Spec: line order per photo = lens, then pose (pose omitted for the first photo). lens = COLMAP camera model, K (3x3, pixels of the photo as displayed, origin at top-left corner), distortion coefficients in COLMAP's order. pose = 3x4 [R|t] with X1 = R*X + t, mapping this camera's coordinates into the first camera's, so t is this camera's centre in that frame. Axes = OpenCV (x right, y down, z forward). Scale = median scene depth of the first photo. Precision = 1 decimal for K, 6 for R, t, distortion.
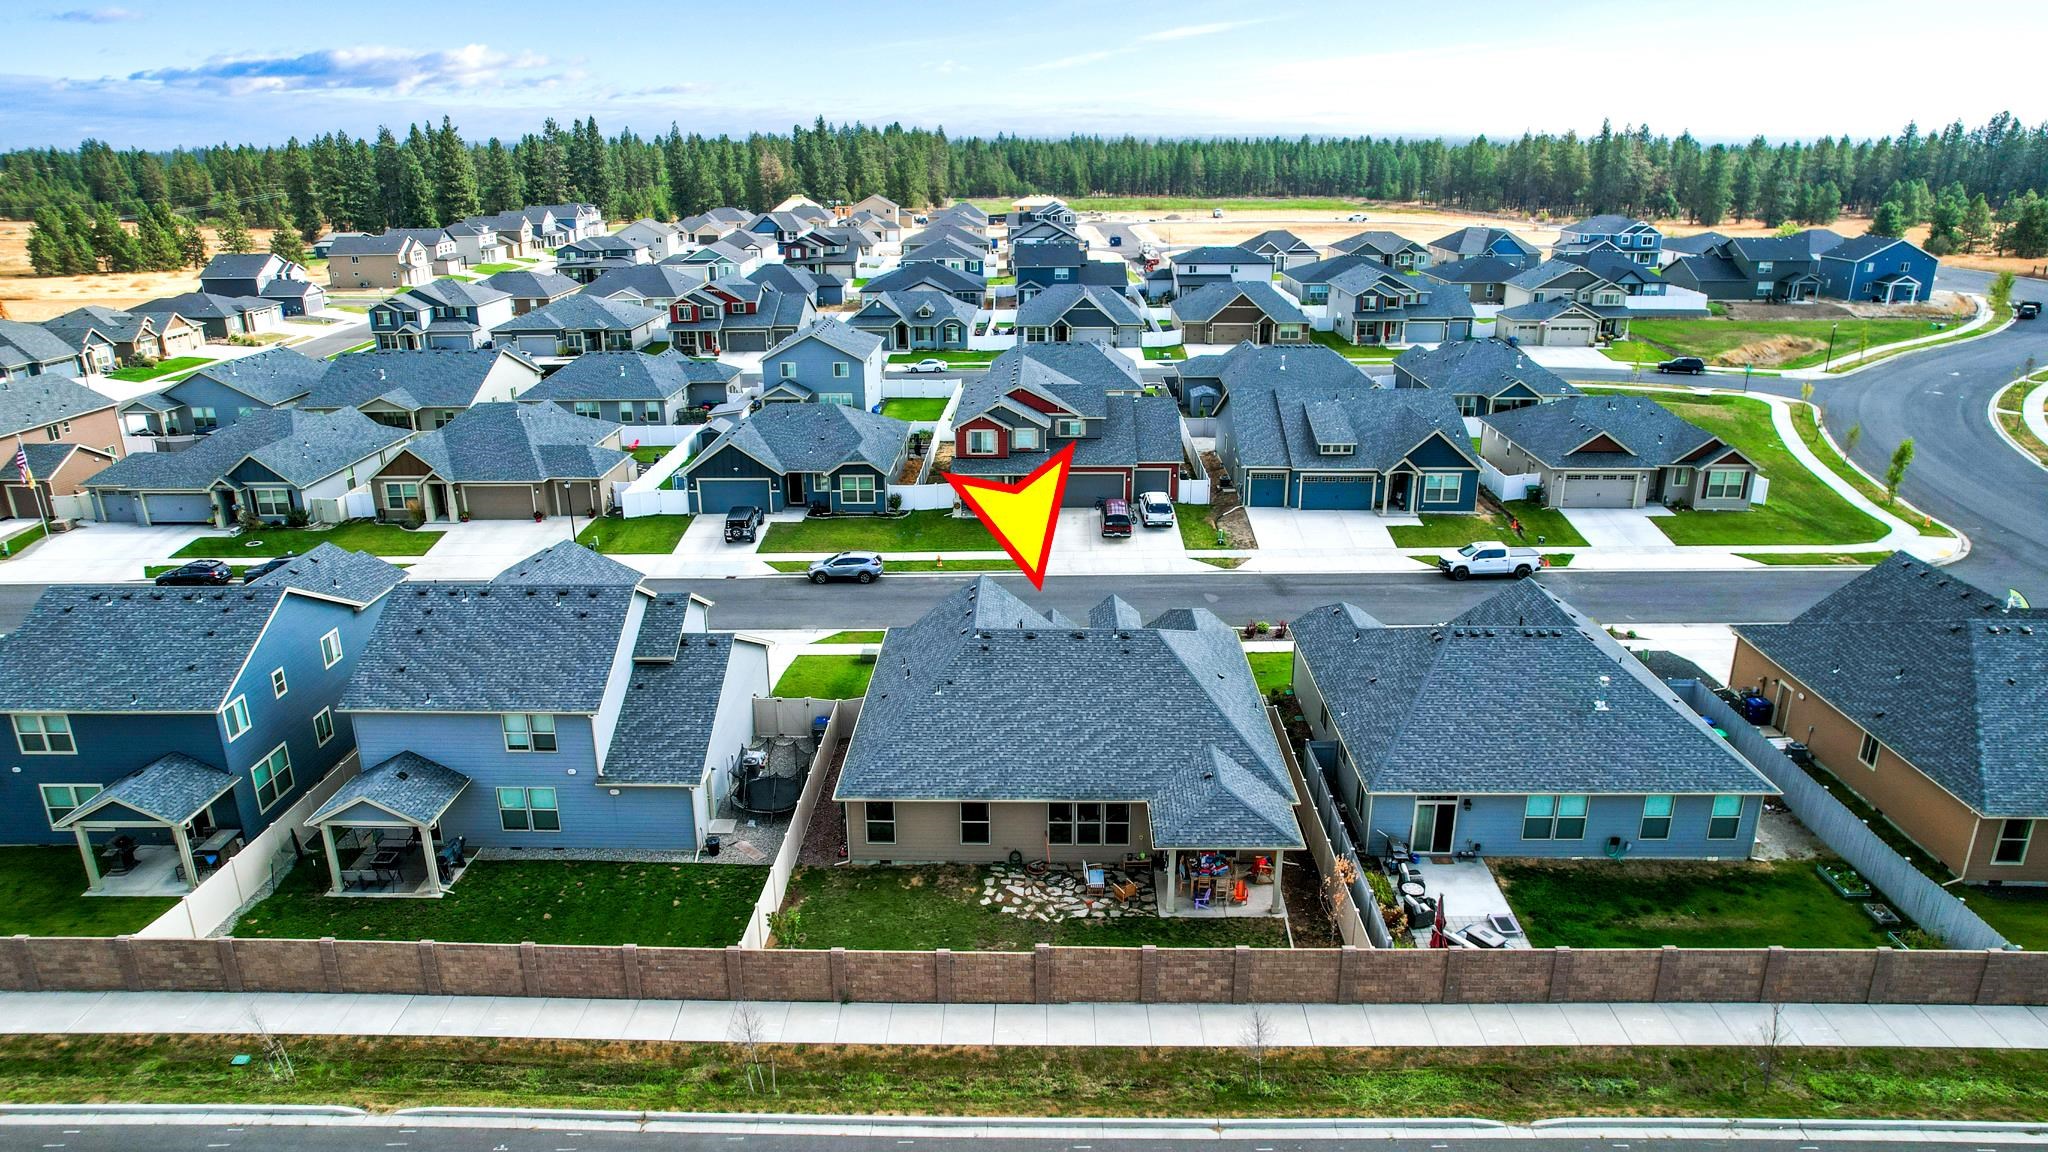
lens RADIAL K [[1313.0, 0, 1024.0], [0, 1313.0, 576.0], [0, 0, 1]] dist [-0.079949, 0.073869]
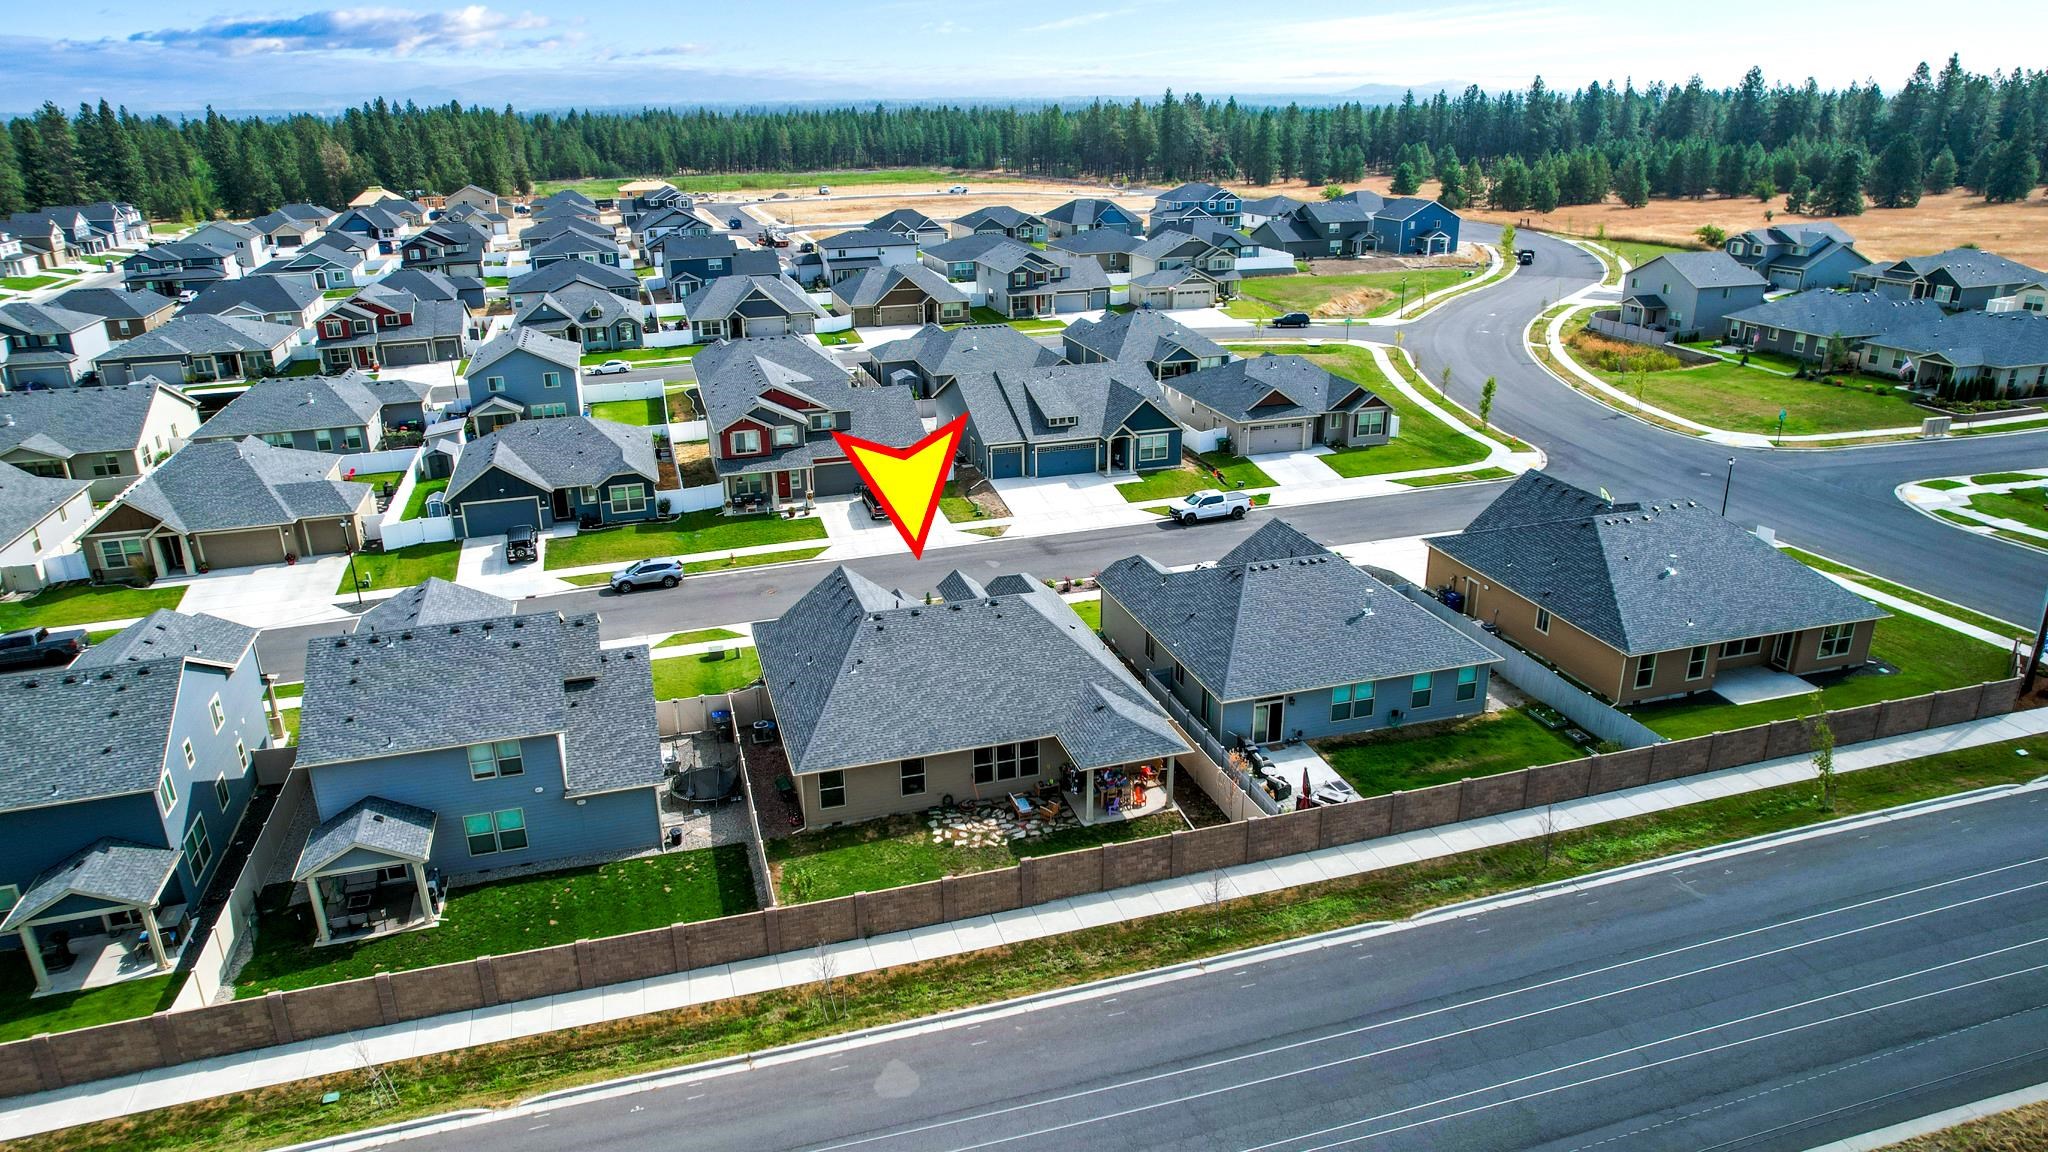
lens RADIAL K [[1313.0, 0, 1024.0], [0, 1313.0, 576.0], [0, 0, 1]] dist [-0.079949, 0.073869]
pose [[0.948975, -0.114493, 0.293832, -0.150540], [0.107291, 0.993400, 0.040568, -0.014446], [-0.296538, -0.006973, 0.954996, -0.080290]]
